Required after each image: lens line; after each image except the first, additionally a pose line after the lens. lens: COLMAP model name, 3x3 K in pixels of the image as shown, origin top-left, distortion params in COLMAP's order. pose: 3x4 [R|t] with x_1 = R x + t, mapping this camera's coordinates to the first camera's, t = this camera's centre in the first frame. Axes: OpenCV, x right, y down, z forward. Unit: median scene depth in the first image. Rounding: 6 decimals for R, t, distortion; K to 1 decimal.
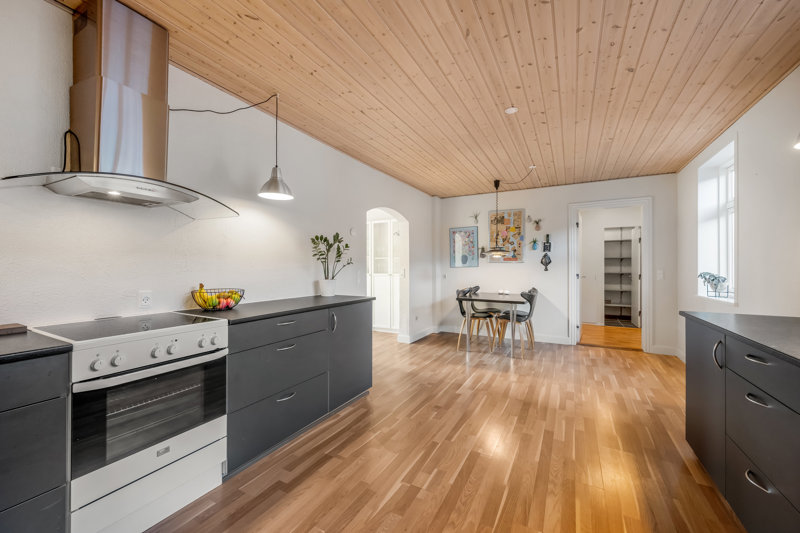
lens RADIAL K [[316.9, 0, 399.8], [0, 316.9, 265.7], [0, 0, 1]] dist [0.002517, -0.000031]
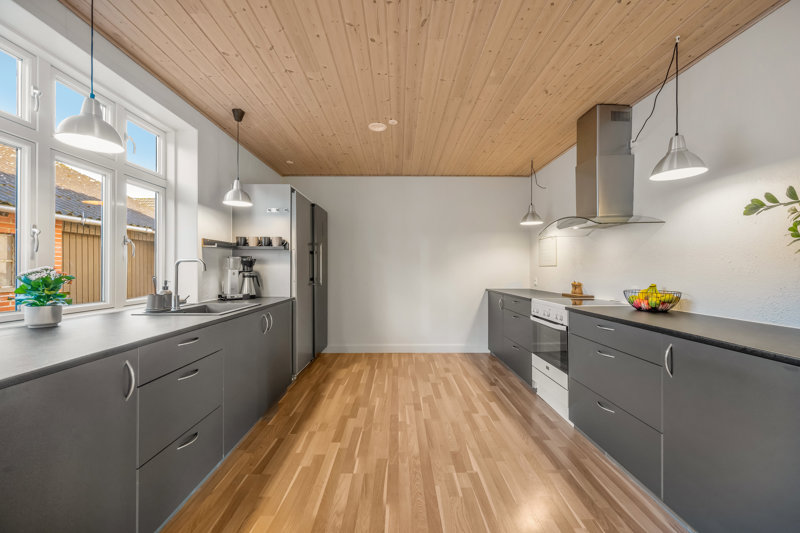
lens RADIAL K [[316.9, 0, 400.7], [0, 316.9, 267.7], [0, 0, 1]] dist [0.002517, -0.000031]
pose [[-0.873991, -0.005031, -0.485915, 0.593167], [-0.002435, 0.999979, -0.005974, 0.011726], [0.485935, -0.004038, -0.873986, 1.449123]]
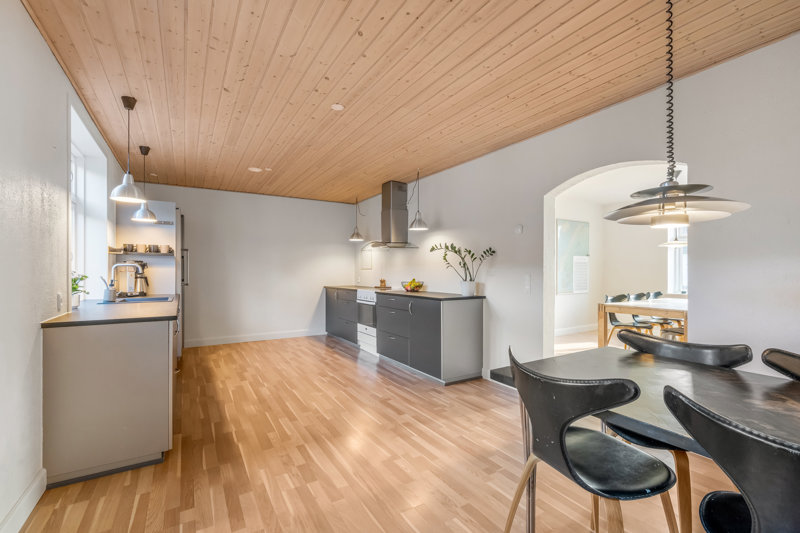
lens RADIAL K [[361.1, 0, 405.4], [0, 361.1, 270.0], [0, 0, 1]] dist [0.002664, 0.000062]
pose [[-0.499468, -0.005901, -0.866312, 1.434398], [0.000960, 0.999972, -0.007365, 0.017904], [0.866332, -0.004510, -0.499449, 2.065540]]
